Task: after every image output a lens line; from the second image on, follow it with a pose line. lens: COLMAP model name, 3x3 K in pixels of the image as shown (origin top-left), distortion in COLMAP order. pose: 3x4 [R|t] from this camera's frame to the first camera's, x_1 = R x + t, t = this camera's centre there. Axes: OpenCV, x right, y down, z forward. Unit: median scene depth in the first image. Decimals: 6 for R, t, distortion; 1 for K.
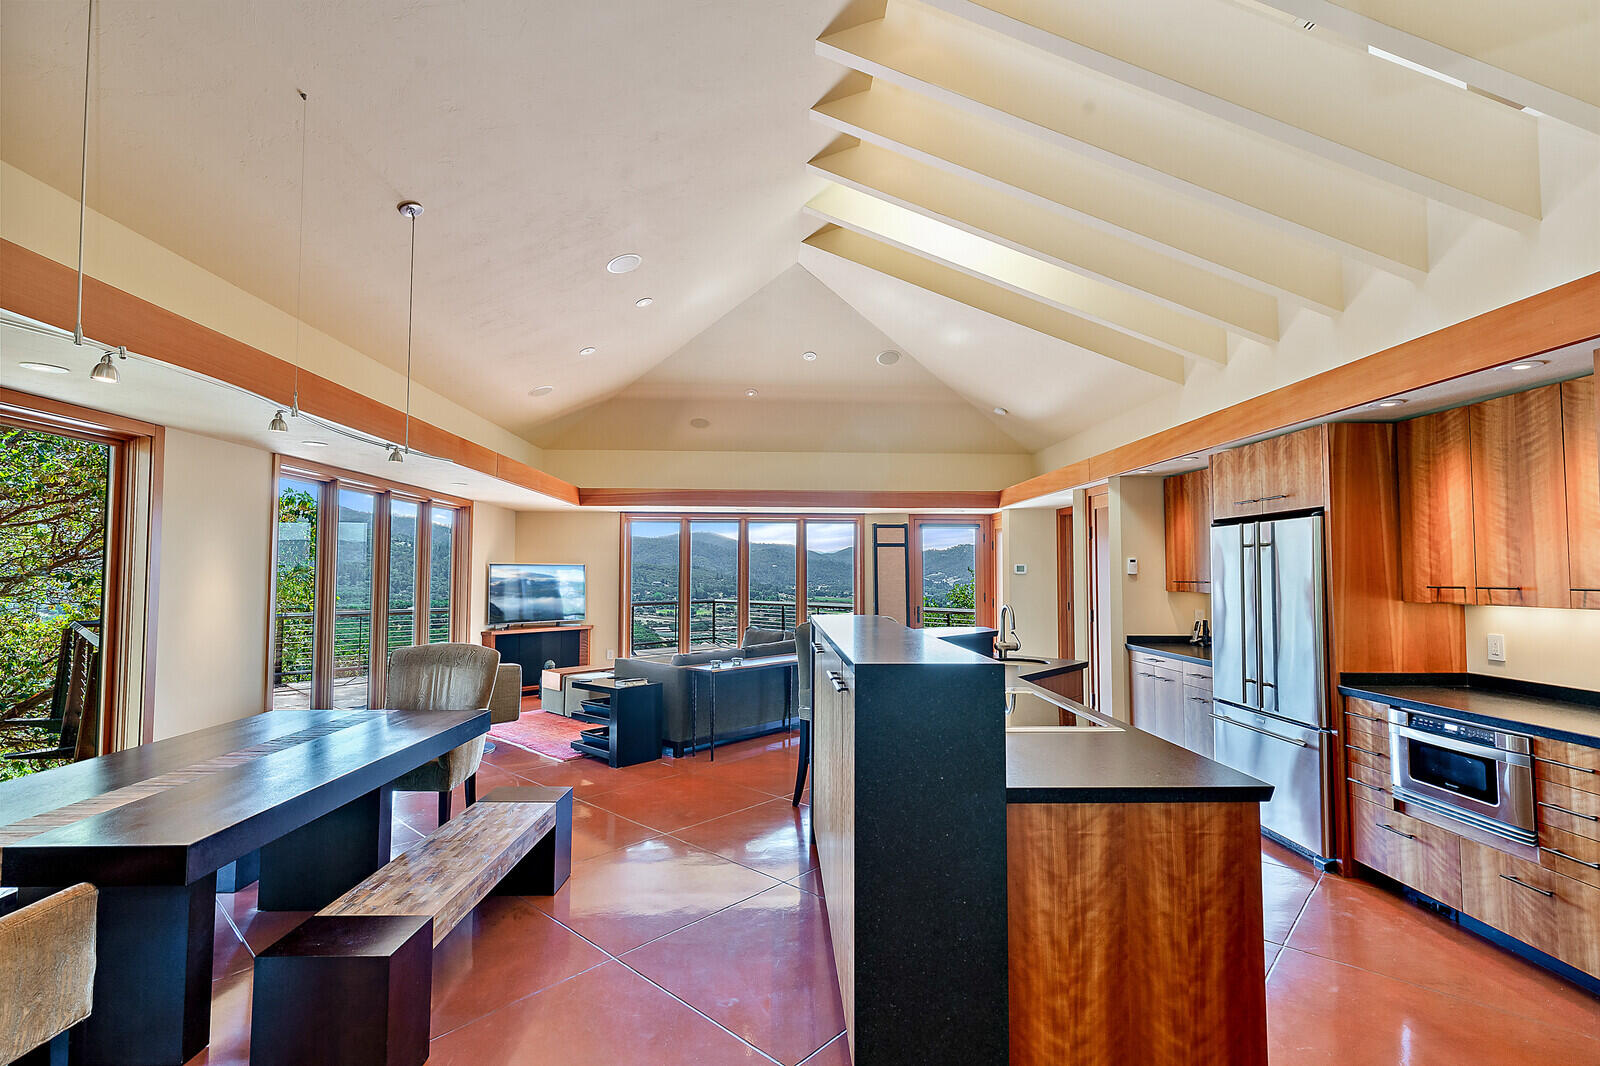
lens RADIAL K [[732.7, 0, 793.6], [0, 732.7, 540.3], [0, 0, 1]] dist [0.006219, -0.000246]
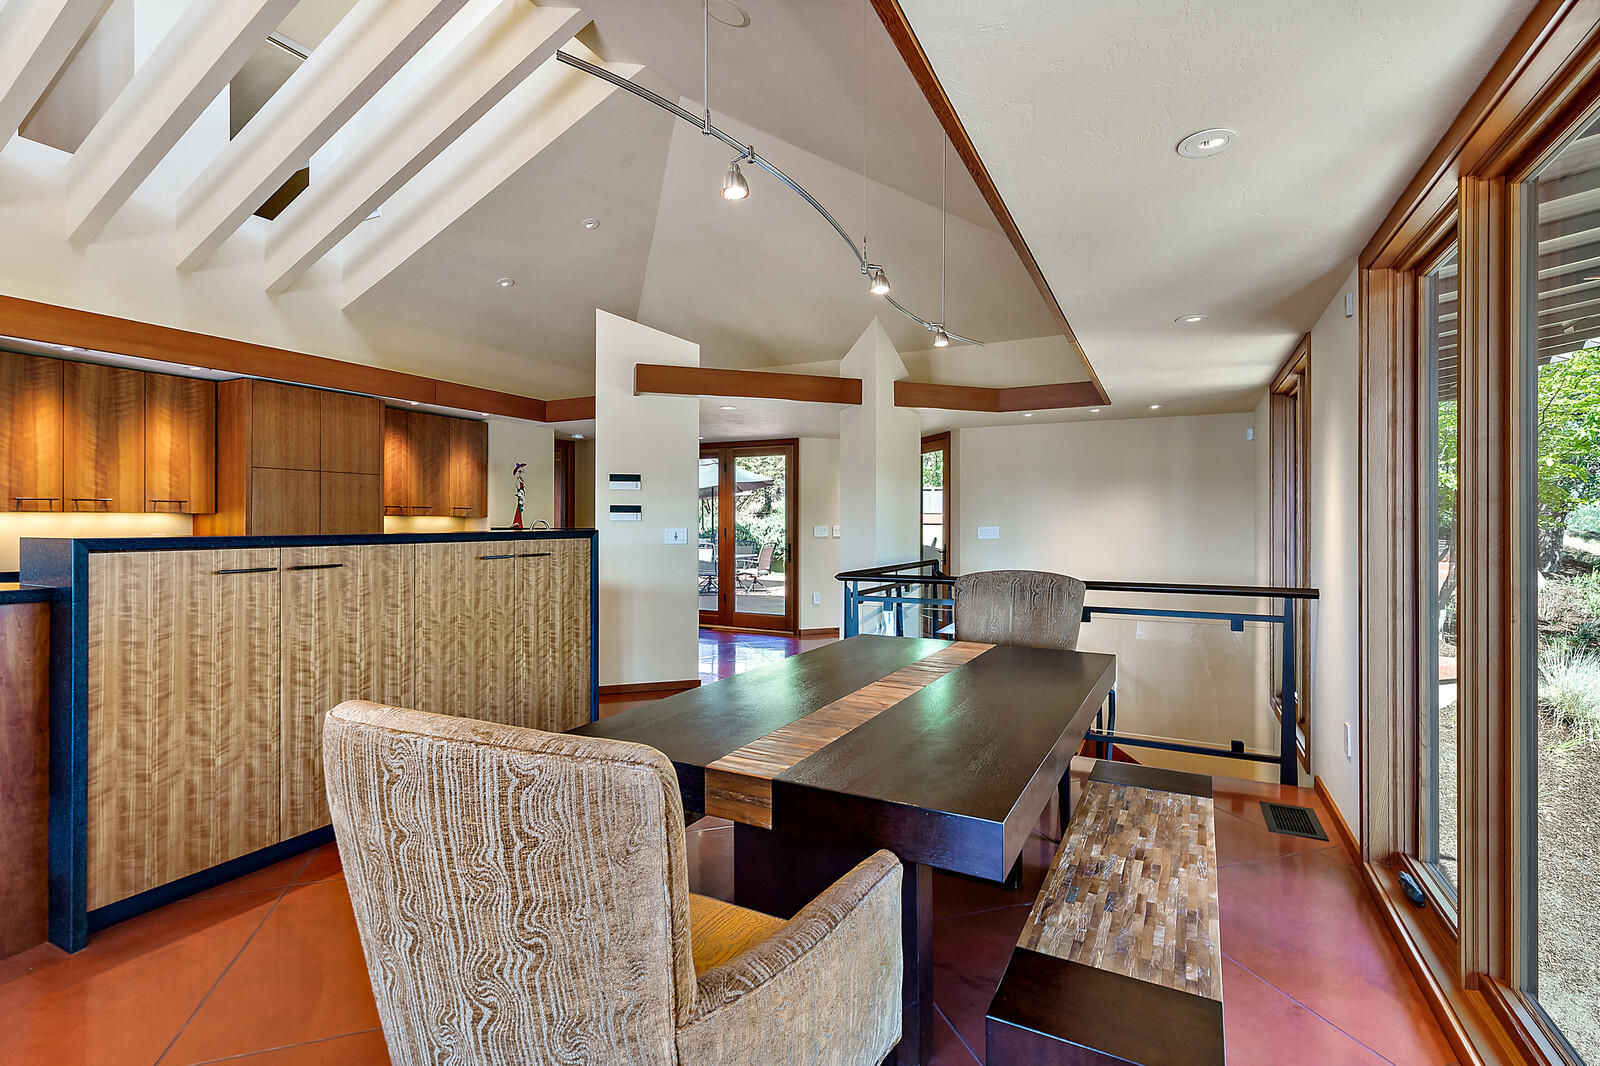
lens RADIAL K [[732.7, 0, 805.5], [0, 732.7, 522.0], [0, 0, 1]] dist [0.006219, -0.000246]
pose [[-0.883063, -0.006471, 0.469210, -0.777519], [-0.026206, 0.999024, -0.035544, 0.104471], [-0.468522, -0.043684, -0.882371, 1.375383]]
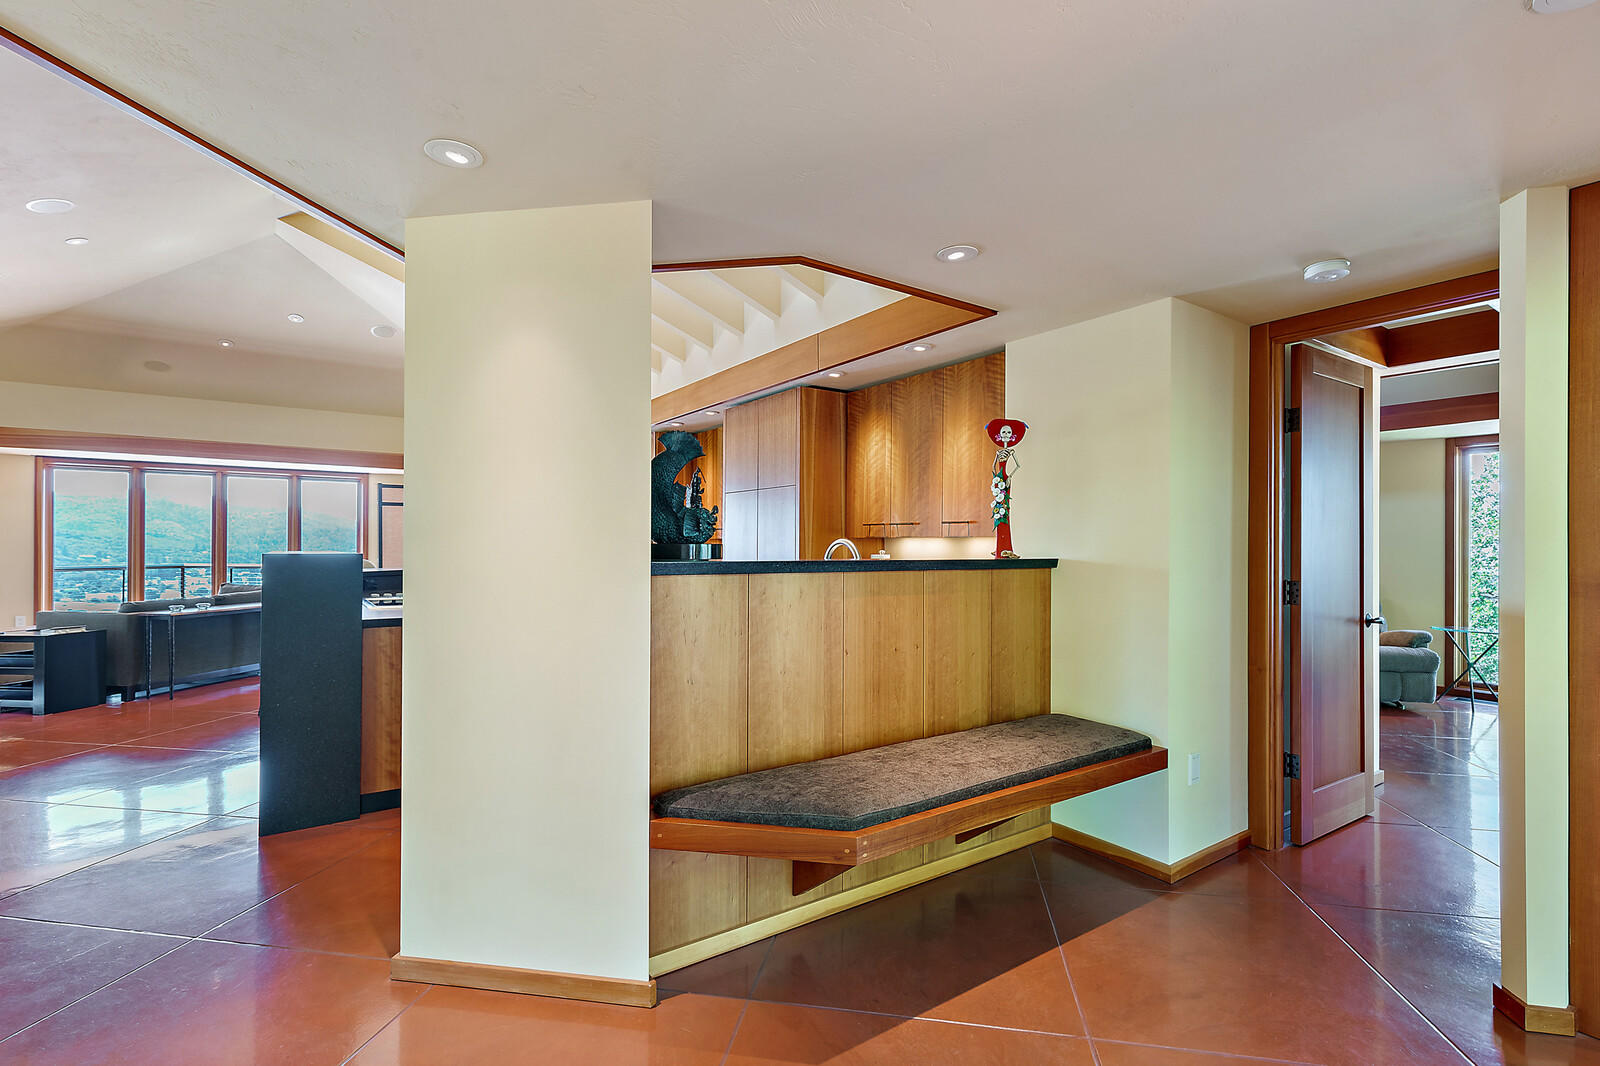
lens RADIAL K [[732.7, 0, 803.0], [0, 732.7, 544.1], [0, 0, 1]] dist [0.006219, -0.000246]
pose [[0.834121, -0.000914, 0.551580, 0.097148], [-0.024538, 0.998947, 0.038764, 0.023430], [-0.551035, -0.045868, 0.833221, -0.580446]]
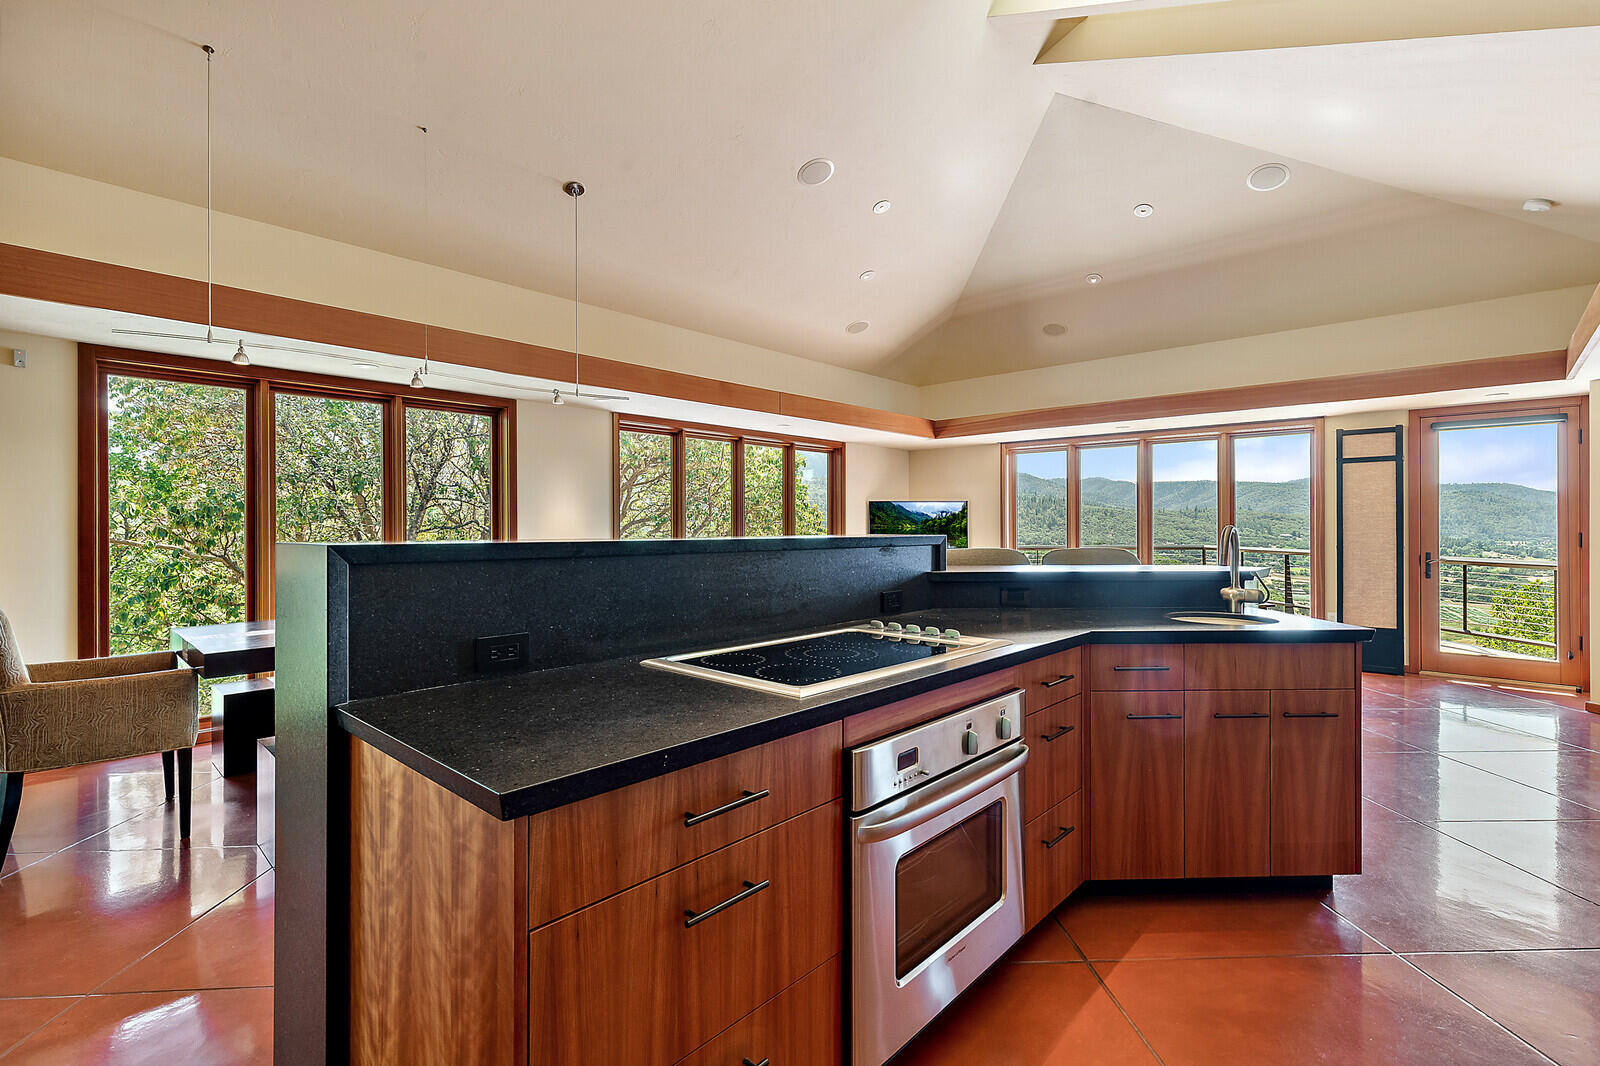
lens RADIAL K [[732.7, 0, 793.9], [0, 732.7, 532.7], [0, 0, 1]] dist [0.006219, -0.000246]
pose [[0.713295, 0.004697, -0.700848, 0.601860], [0.034937, 0.998496, 0.042250, 0.069082], [0.699993, -0.054622, 0.712058, 0.399974]]
